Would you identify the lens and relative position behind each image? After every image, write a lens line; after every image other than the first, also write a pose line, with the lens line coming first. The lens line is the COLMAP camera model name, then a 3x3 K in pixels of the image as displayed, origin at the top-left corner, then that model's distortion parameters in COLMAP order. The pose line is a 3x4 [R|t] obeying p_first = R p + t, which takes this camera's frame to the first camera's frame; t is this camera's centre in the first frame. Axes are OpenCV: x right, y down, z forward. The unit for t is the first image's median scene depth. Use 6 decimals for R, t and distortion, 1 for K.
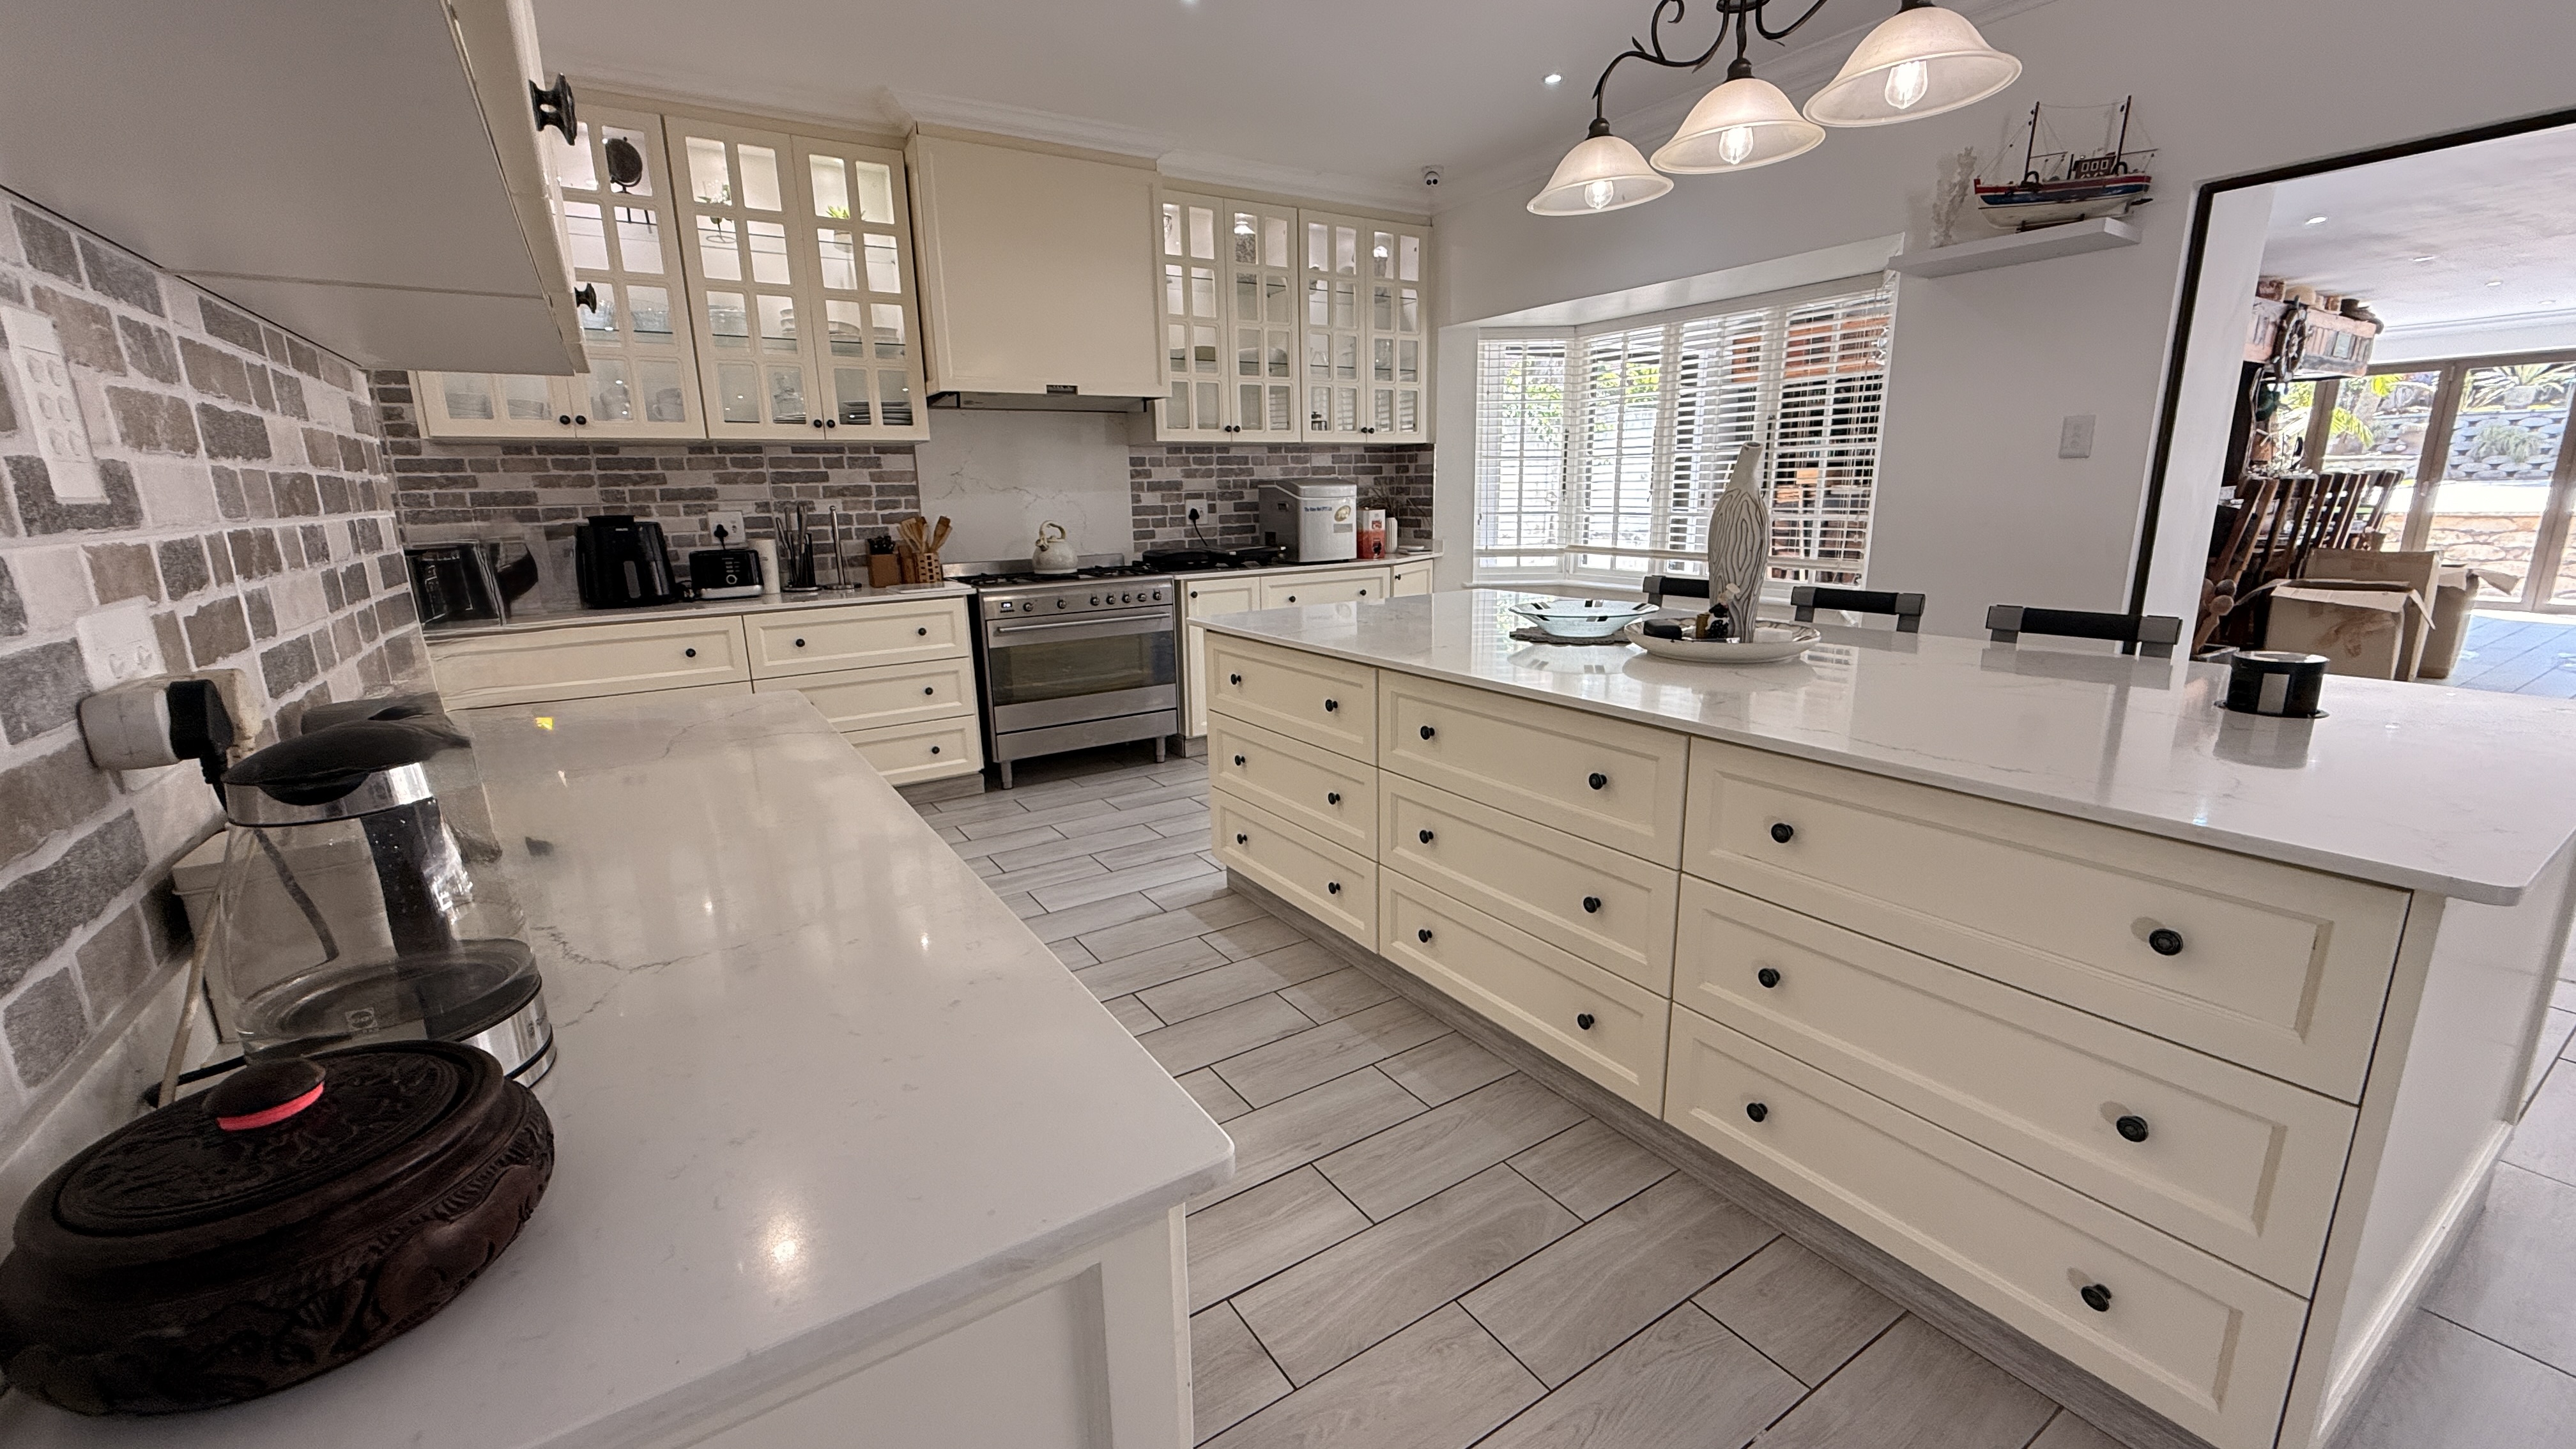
lens RADIAL K [[1031.3, 0, 1288.0], [0, 1031.3, 724.5], [0, 0, 1]] dist [0.000269, -0.000050]
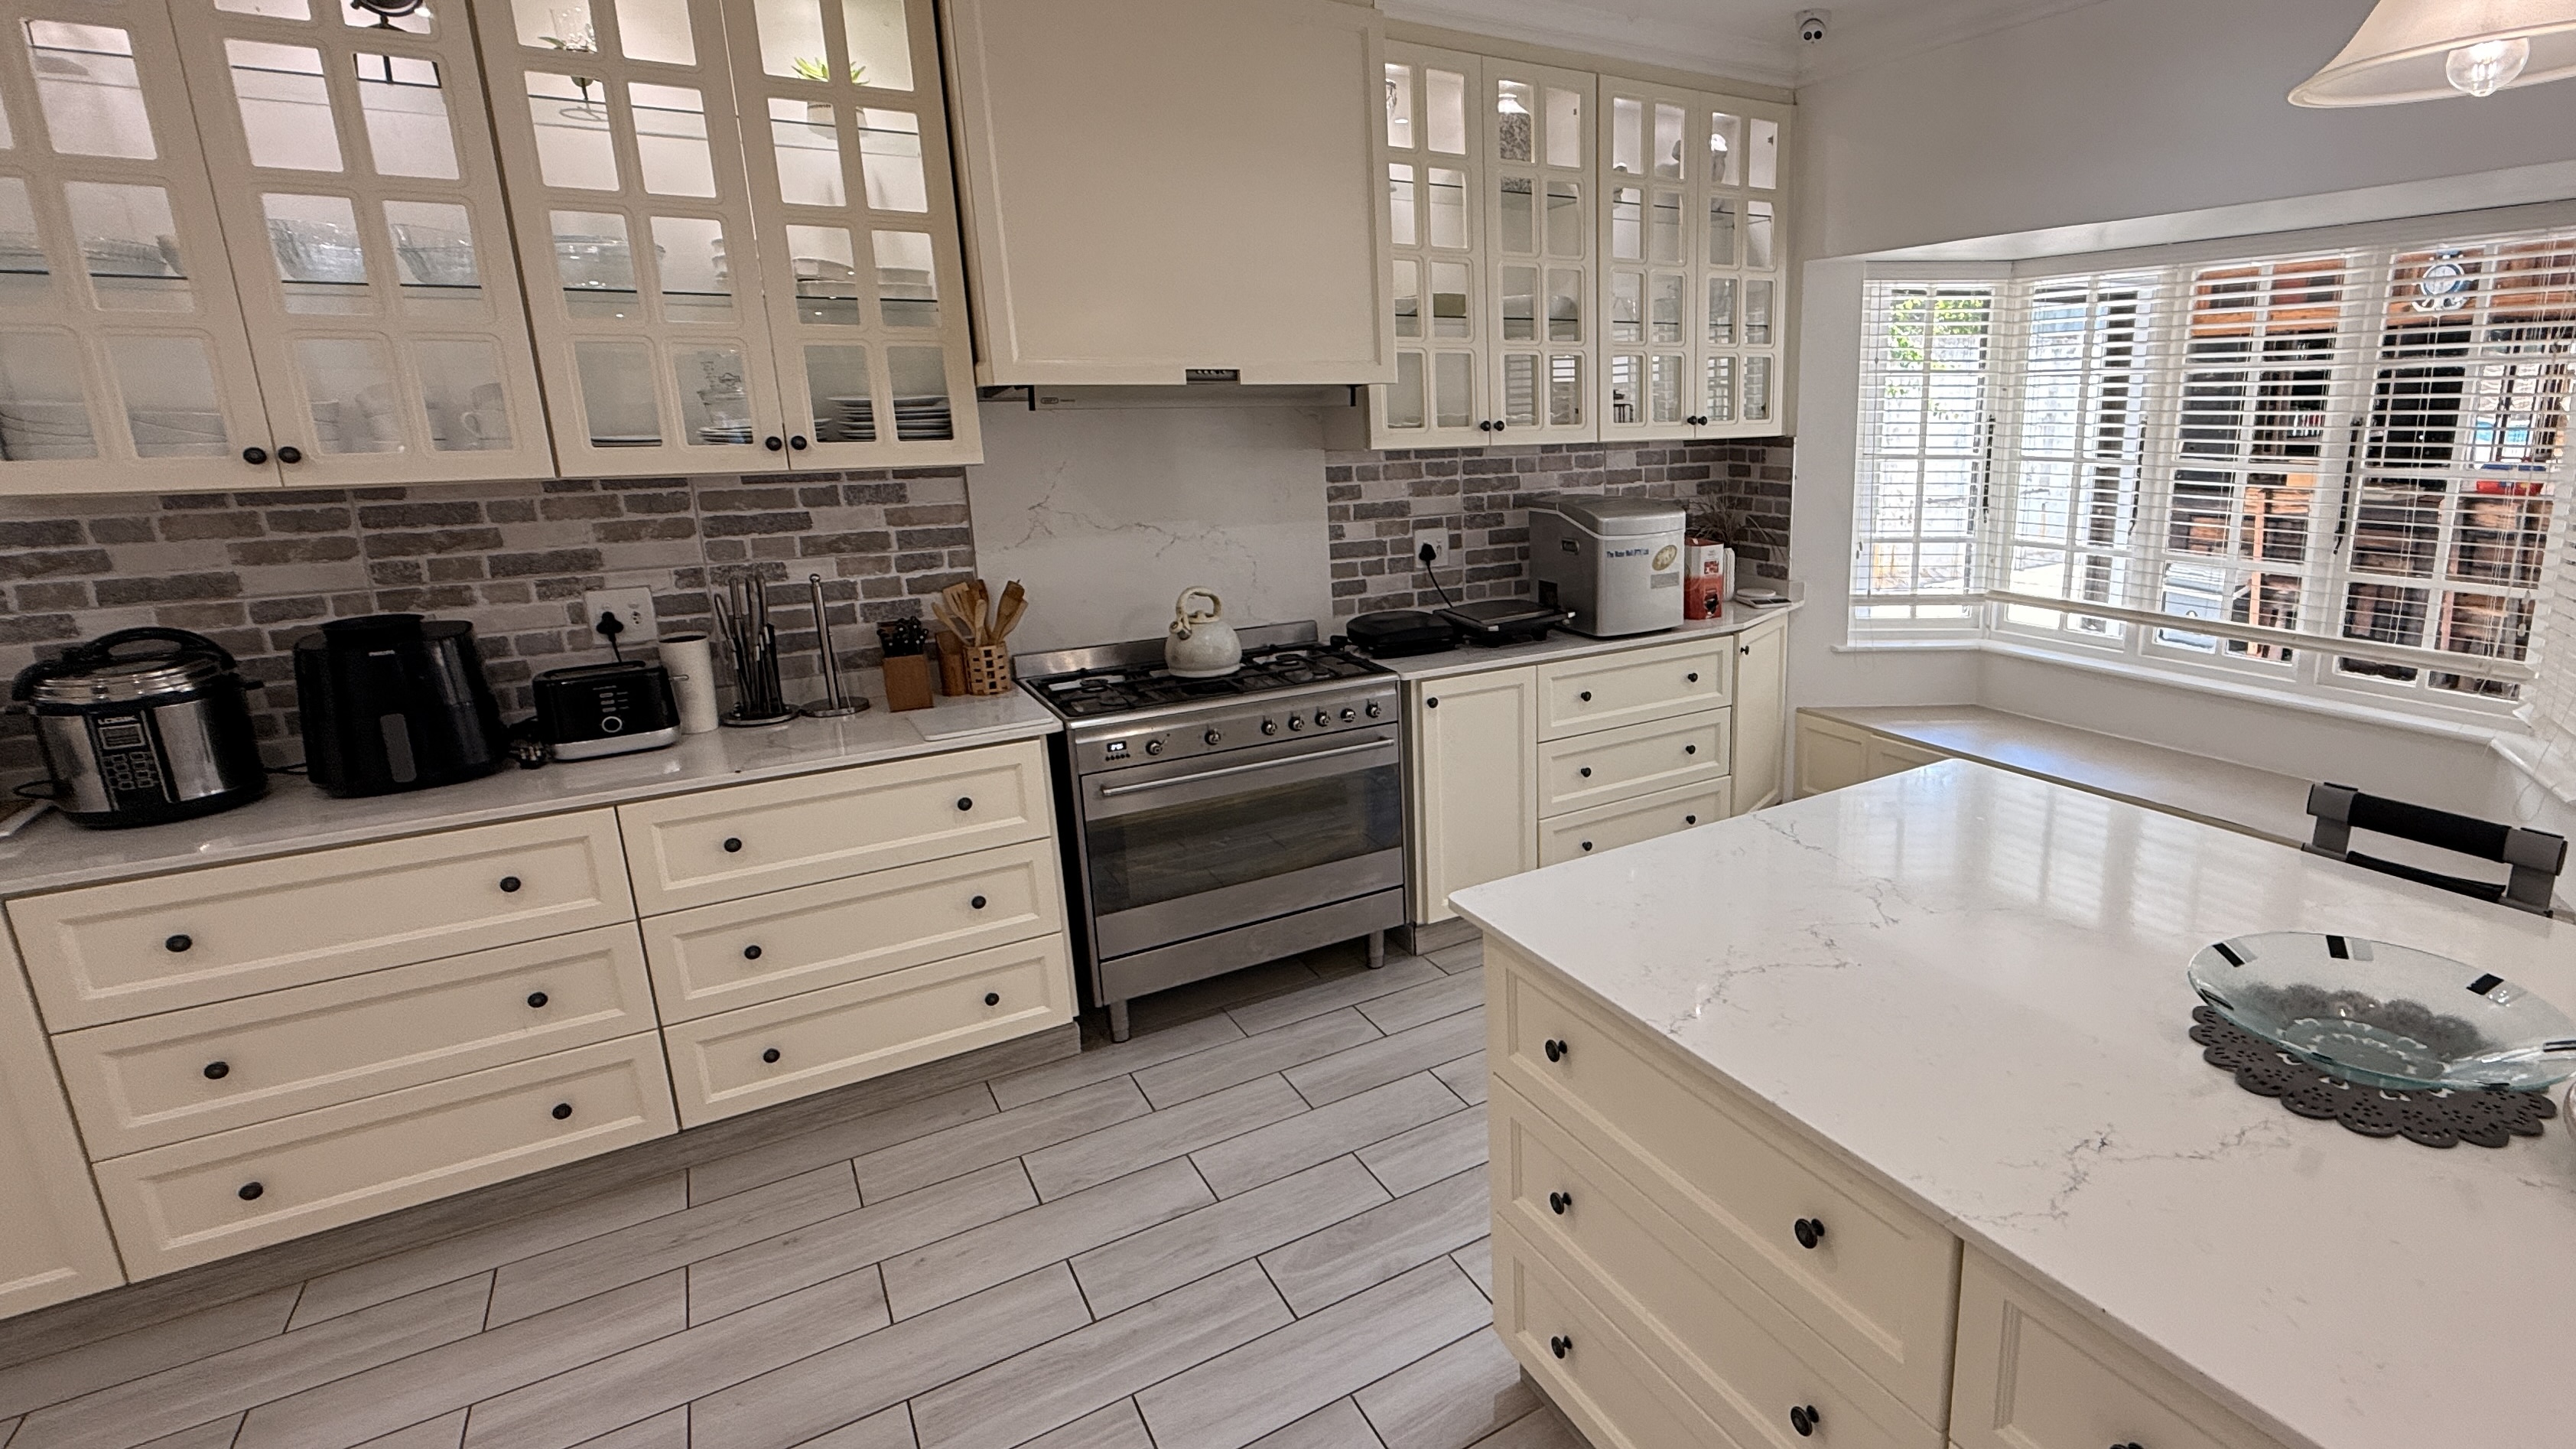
lens RADIAL K [[1227.8, 0, 1543.6], [0, 1227.8, 686.1], [0, 0, 1]] dist [-0.000800, -0.000363]
pose [[0.999517, 0.001841, 0.031012, -0.048309], [-0.001885, 0.999997, 0.001409, -0.137953], [-0.031009, -0.001467, 0.999518, 0.271883]]
